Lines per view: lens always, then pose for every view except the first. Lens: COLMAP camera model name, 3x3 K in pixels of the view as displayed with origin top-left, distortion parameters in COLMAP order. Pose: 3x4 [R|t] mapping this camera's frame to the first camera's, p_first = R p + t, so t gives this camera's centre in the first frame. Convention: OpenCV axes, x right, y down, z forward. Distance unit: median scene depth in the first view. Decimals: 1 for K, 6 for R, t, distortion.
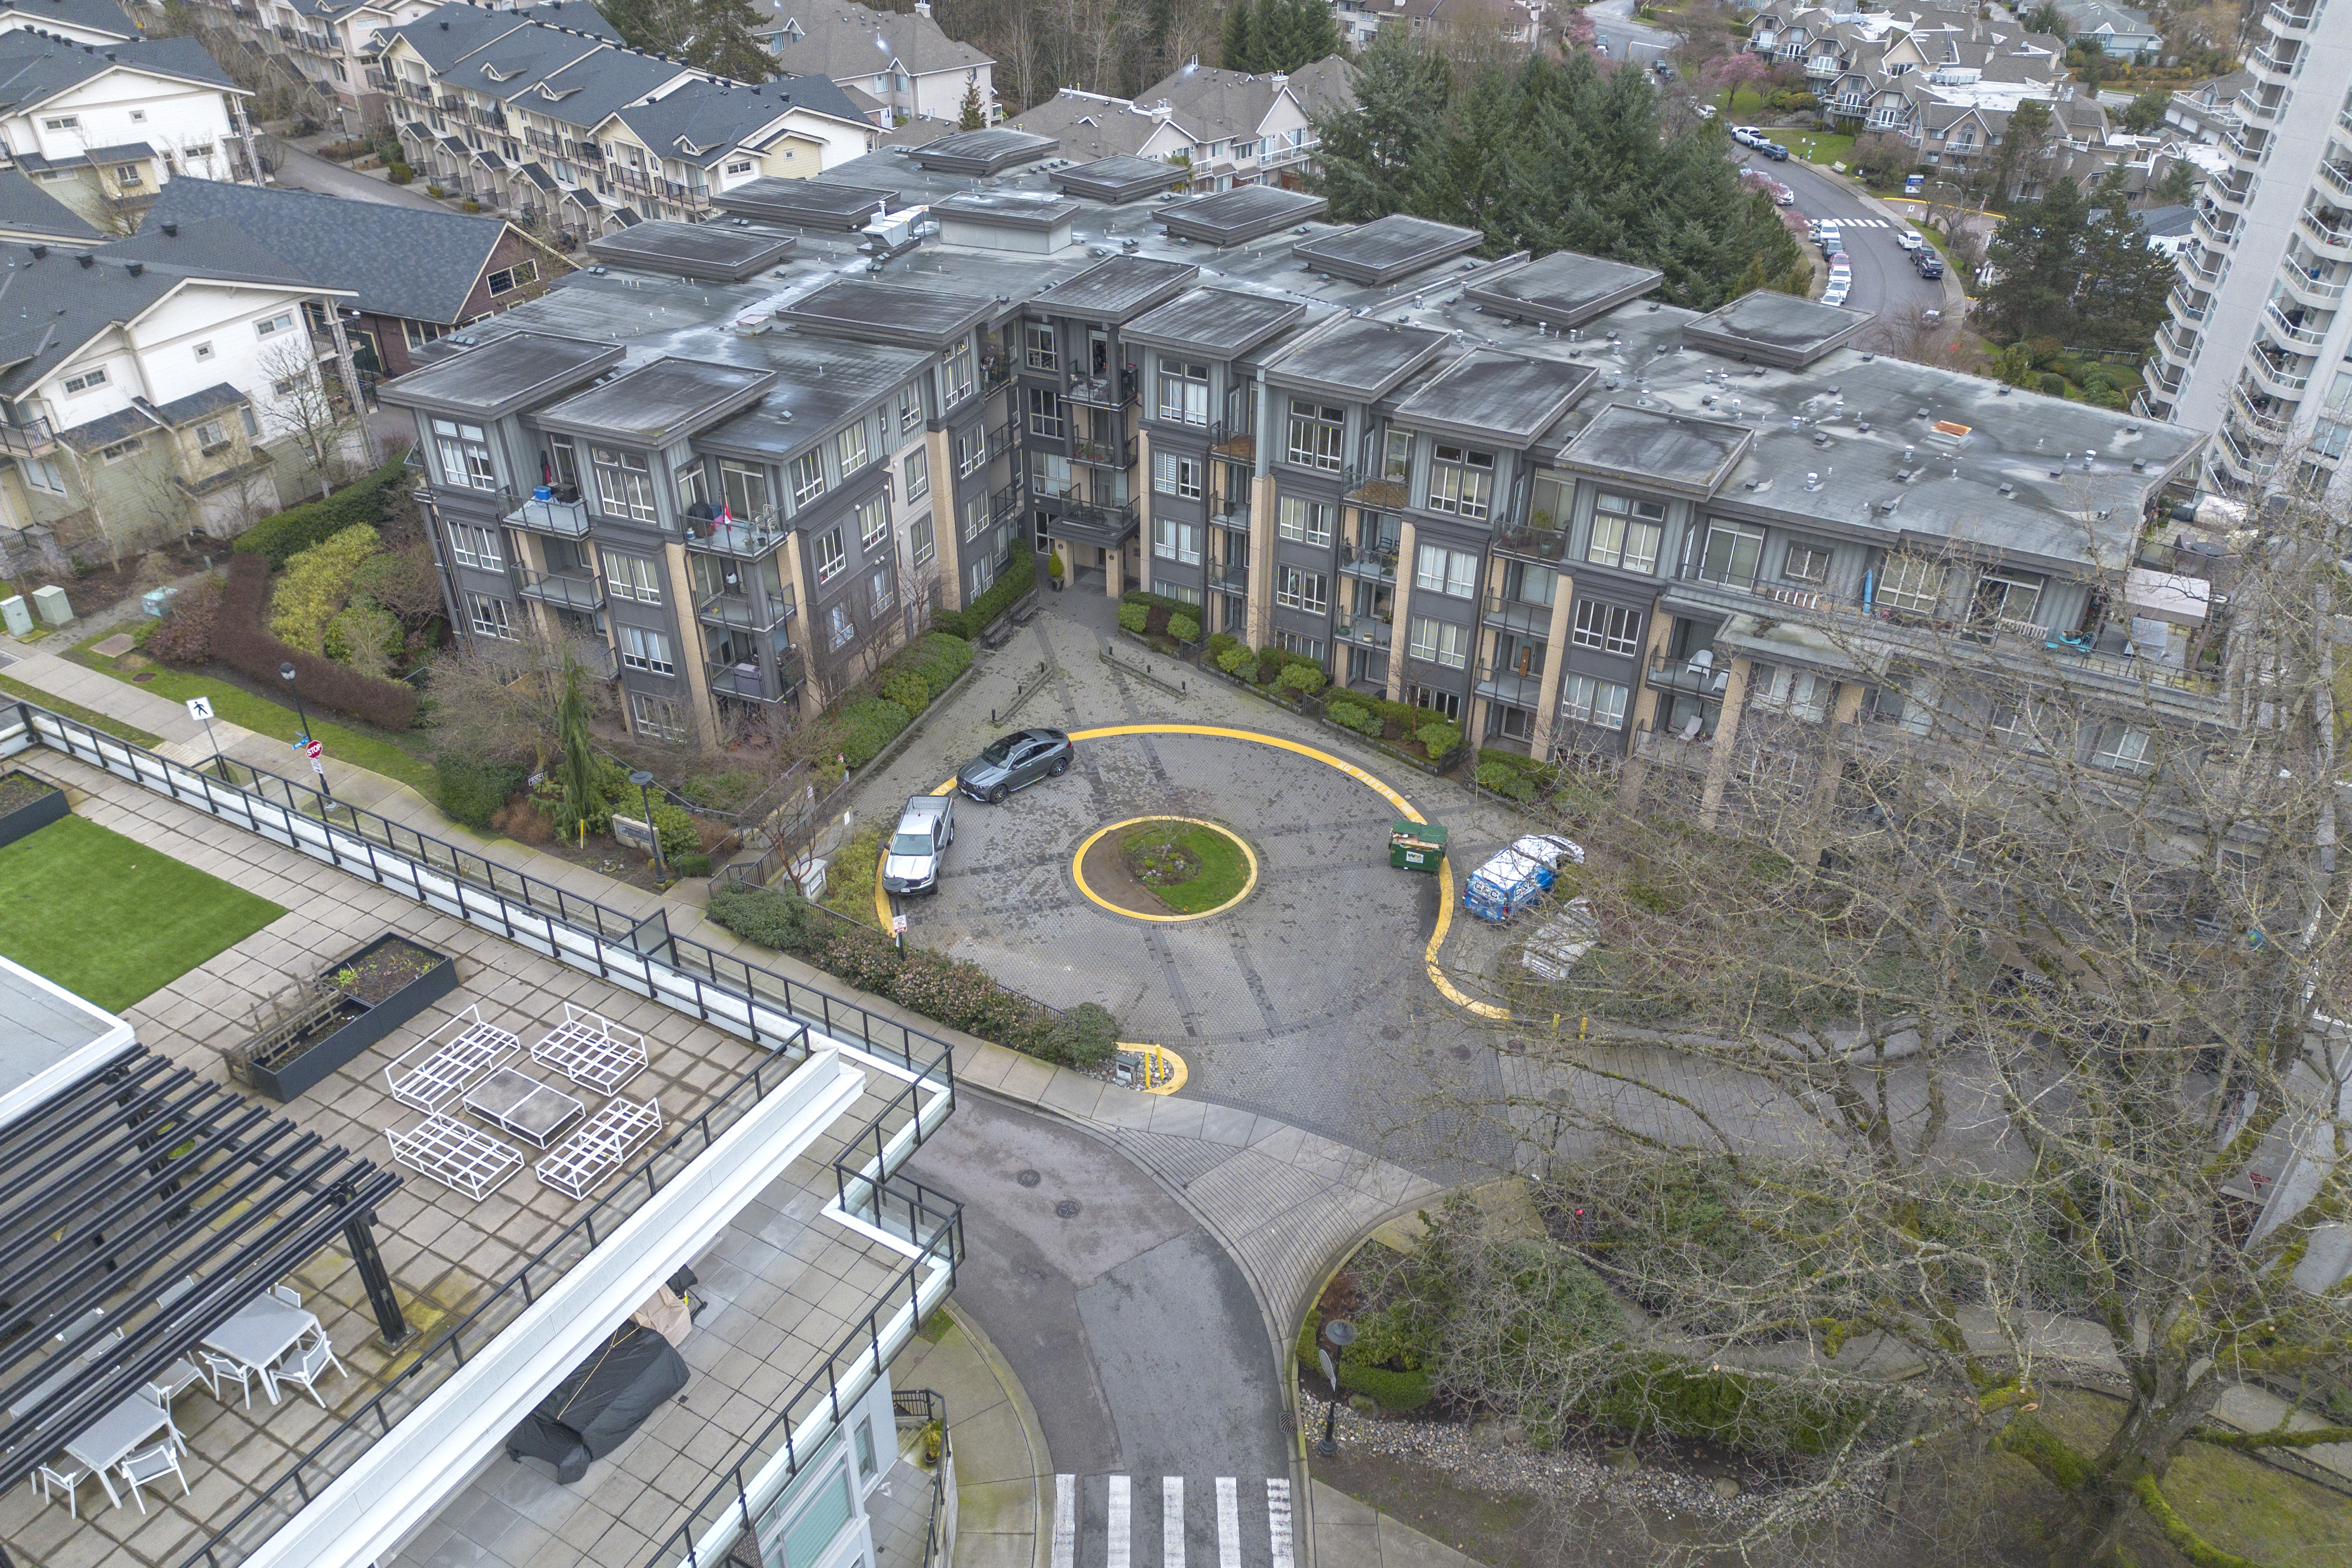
lens RADIAL K [[1683.6, 0, 1181.5], [0, 1683.6, 812.2], [0, 0, 1]] dist [0.070775, -0.081919]
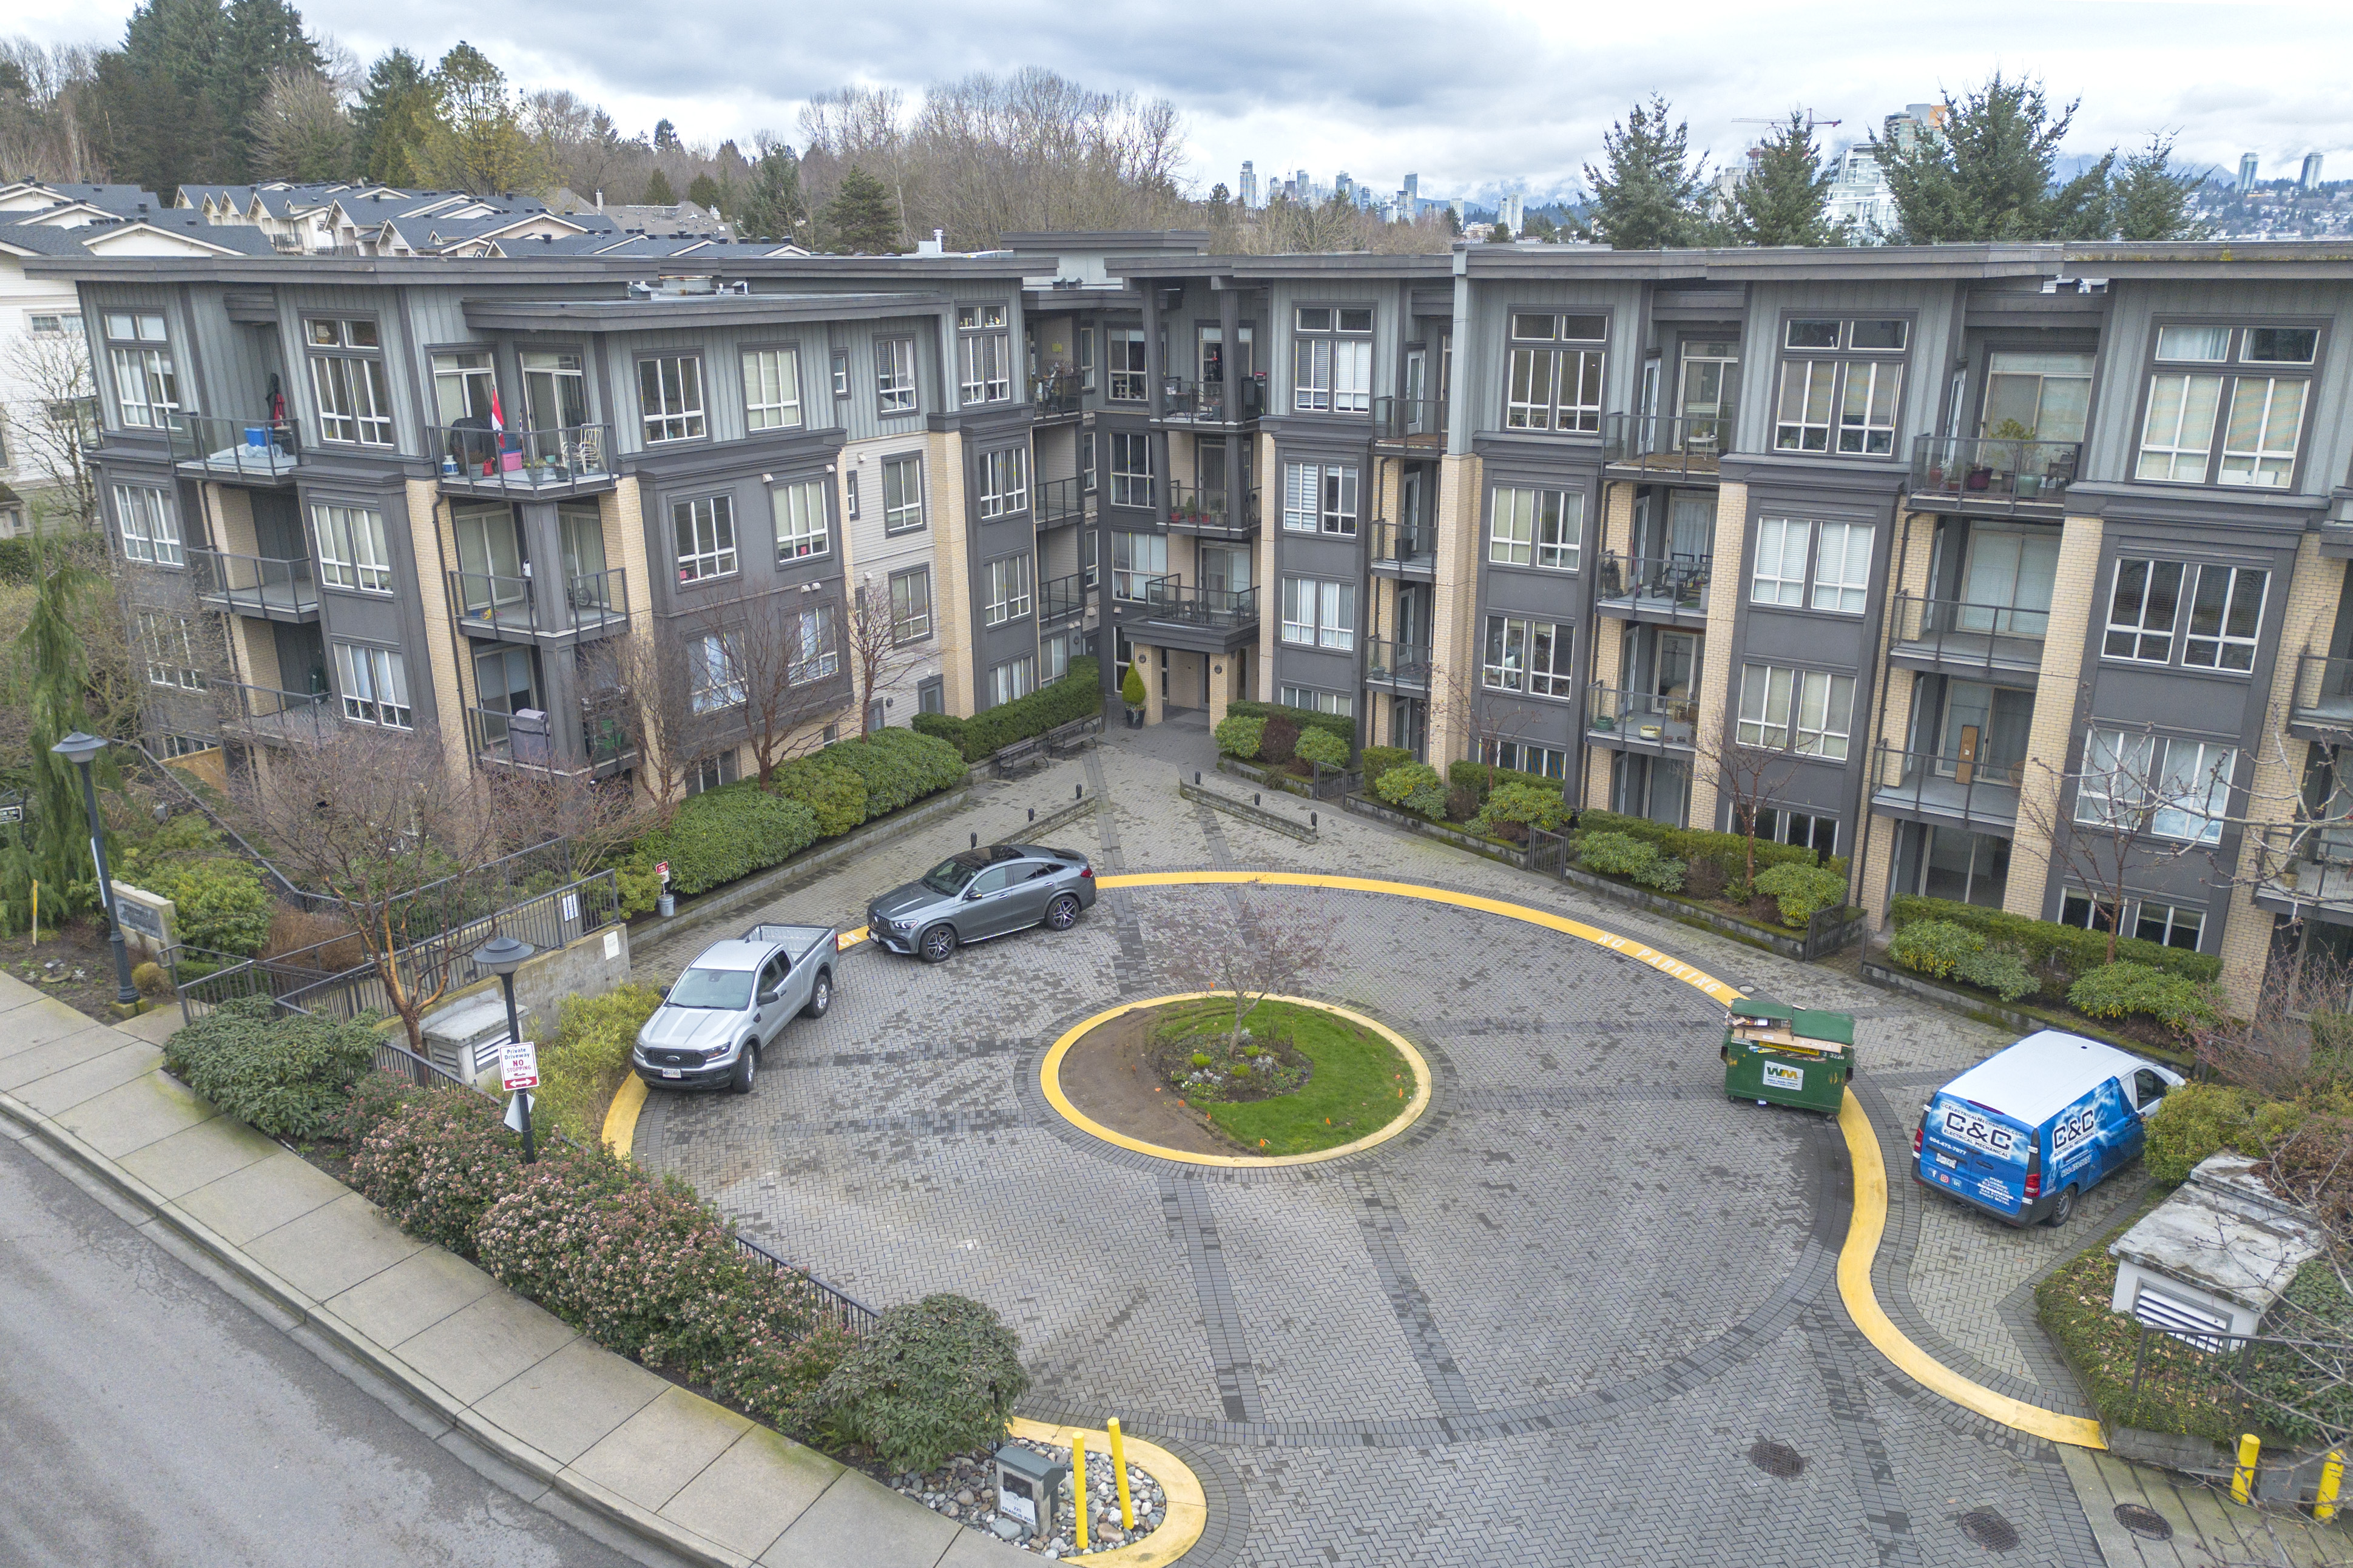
lens RADIAL K [[1684.2, 0, 1182.0], [0, 1684.2, 812.2], [0, 0, 1]] dist [0.070775, -0.081919]
pose [[0.991464, 0.027135, -0.127530, 0.031592], [-0.061358, 0.960132, -0.272729, 0.085830], [0.115045, 0.278226, 0.953601, 0.482797]]
